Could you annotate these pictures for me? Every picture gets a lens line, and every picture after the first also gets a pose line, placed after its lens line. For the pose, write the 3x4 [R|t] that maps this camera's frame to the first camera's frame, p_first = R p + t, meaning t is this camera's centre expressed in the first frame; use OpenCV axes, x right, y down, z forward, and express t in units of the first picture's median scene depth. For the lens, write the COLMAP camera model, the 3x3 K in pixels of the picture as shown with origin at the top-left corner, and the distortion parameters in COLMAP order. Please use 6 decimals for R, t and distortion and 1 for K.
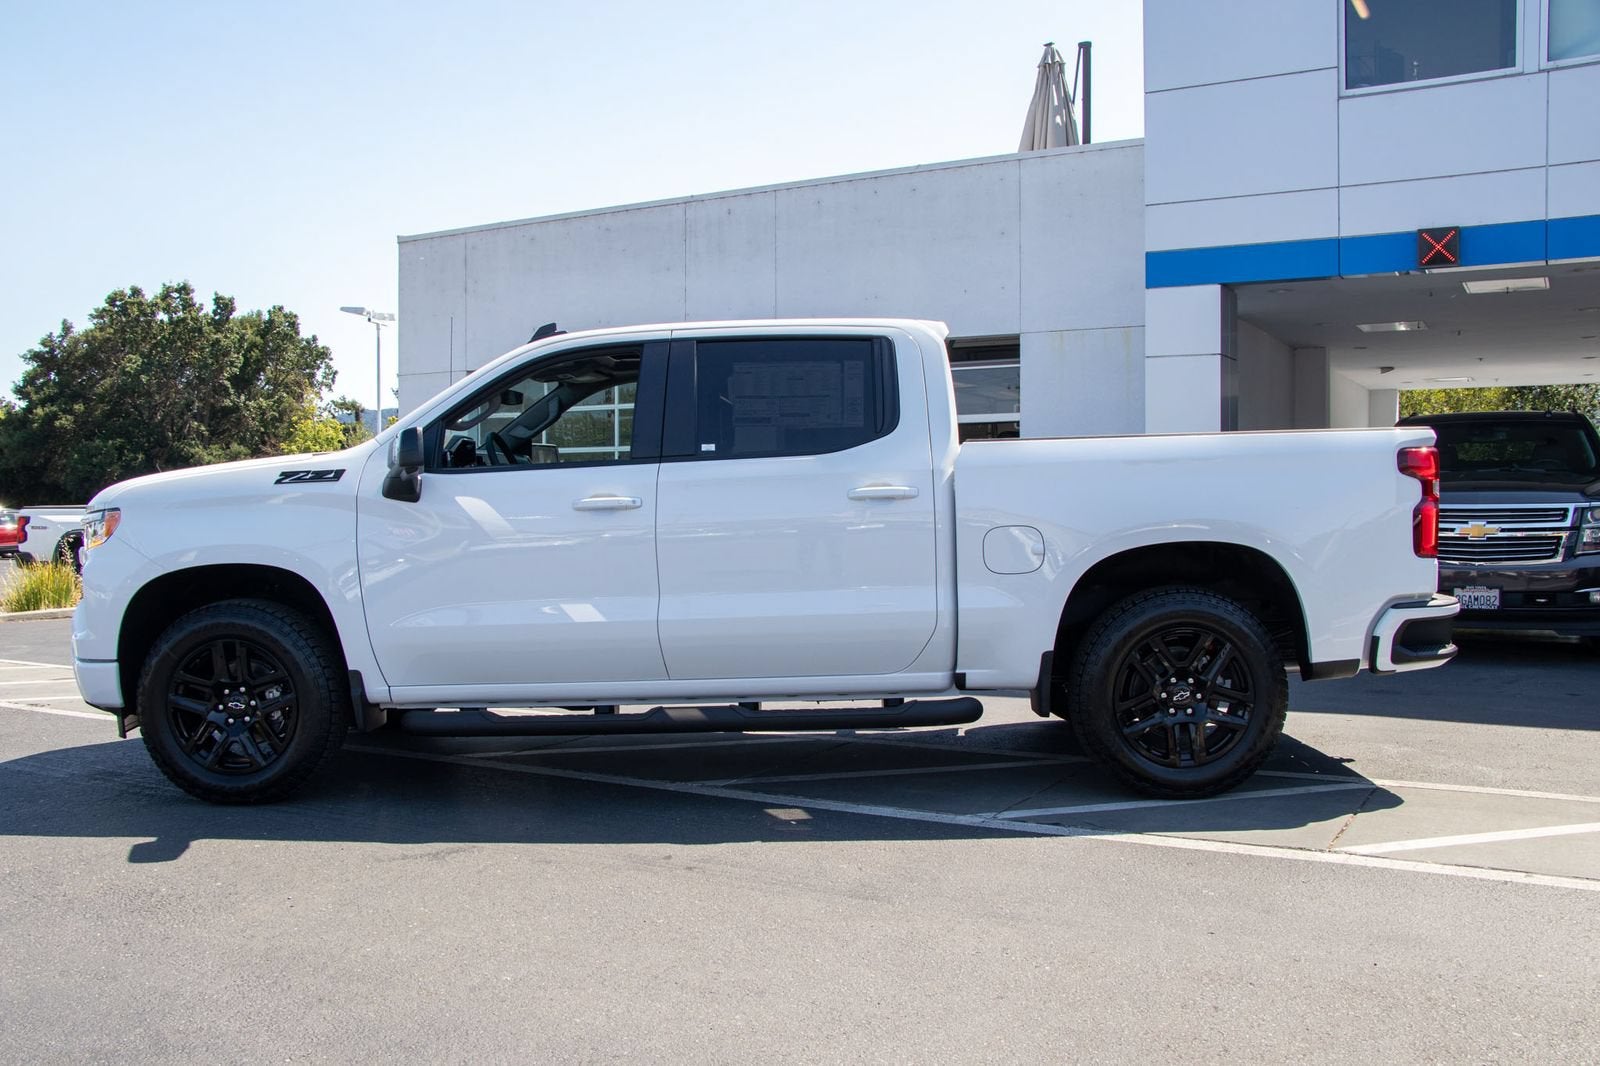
lens RADIAL K [[1430.5, 0, 799.0], [0, 1430.5, 553.6], [0, 0, 1]] dist [-0.146202, 0.170797]
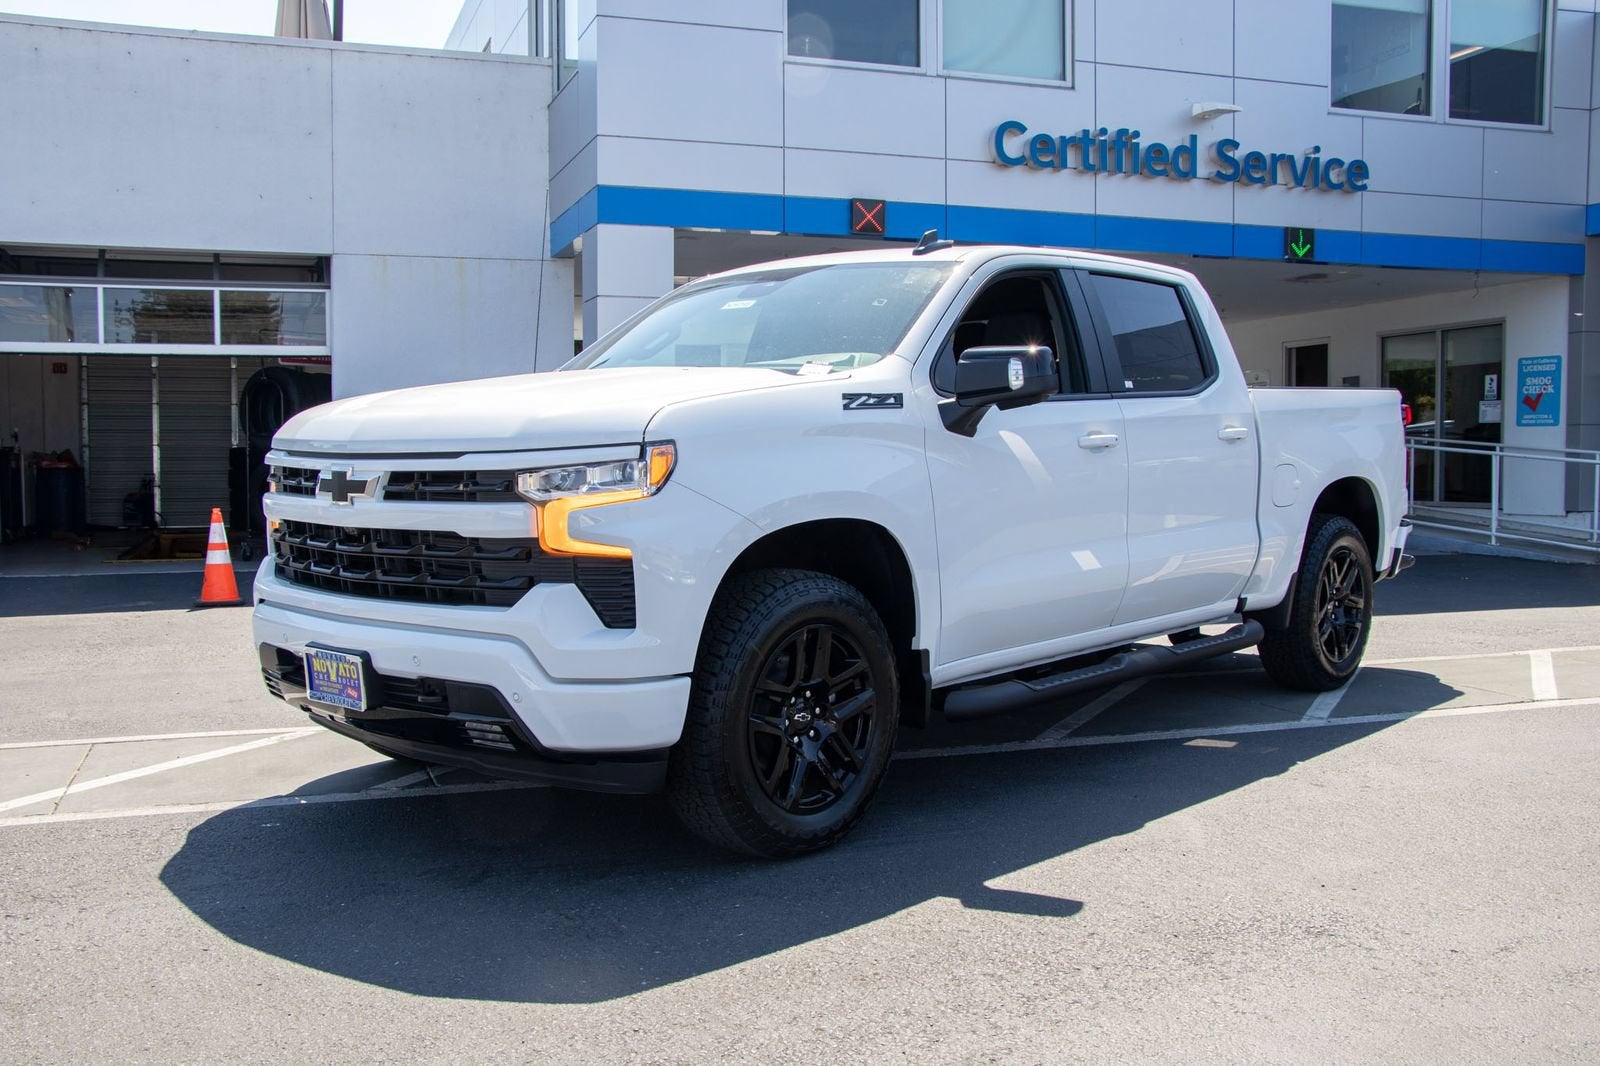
lens RADIAL K [[1543.3, 0, 800.0], [0, 1543.3, 533.0], [0, 0, 1]] dist [-0.109441, 0.205459]
pose [[0.653998, -0.036812, 0.755600, -0.574325], [0.025677, 0.999320, 0.026461, -0.004003], [-0.756061, 0.002096, 0.654498, 0.280049]]
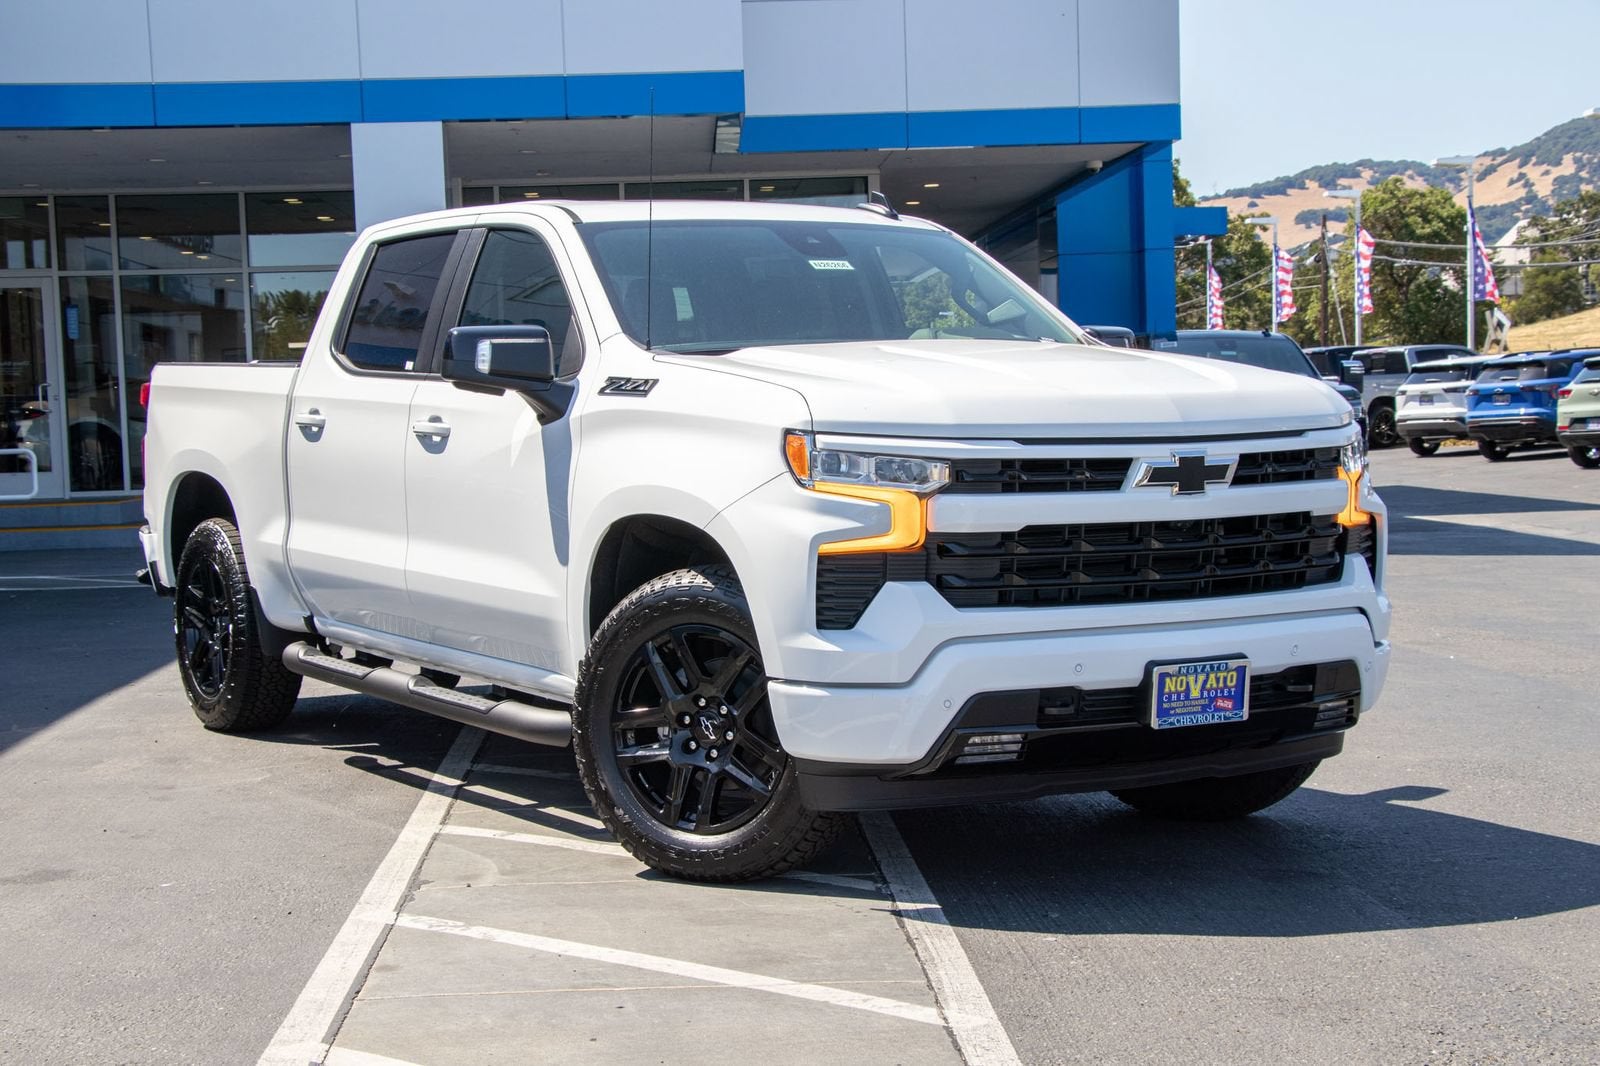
lens RADIAL K [[2425.1, 0, 800.8], [0, 2425.1, 562.9], [0, 0, 1]] dist [0.147108, 0.100254]
pose [[-0.539994, -0.035930, 0.840901, -0.794775], [0.058664, 0.995052, 0.080188, -0.042483], [-0.839622, 0.092632, -0.535215, 1.095999]]
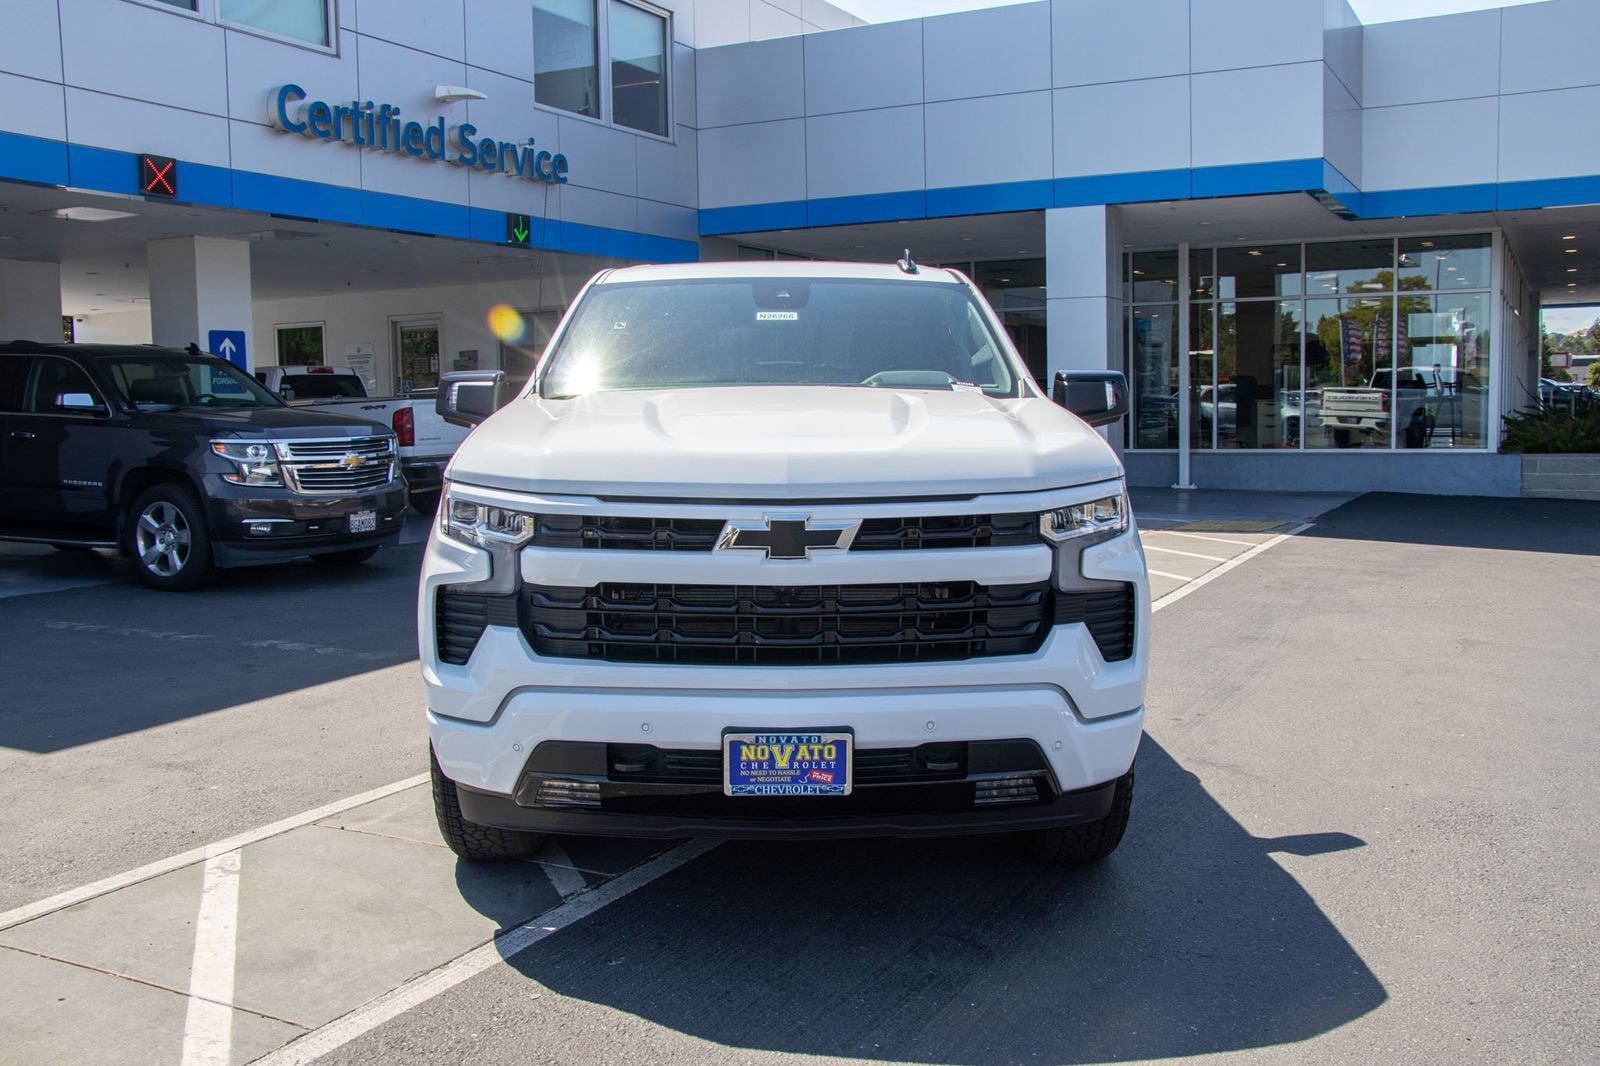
lens RADIAL K [[1516.2, 0, 802.1], [0, 1516.2, 558.7], [0, 0, 1]] dist [-0.171264, 0.196782]
pose [[-0.042839, -0.099435, 0.994121, -0.695981], [0.046345, 0.993766, 0.101396, -0.042127], [-0.998006, 0.050416, -0.037964, 0.686360]]
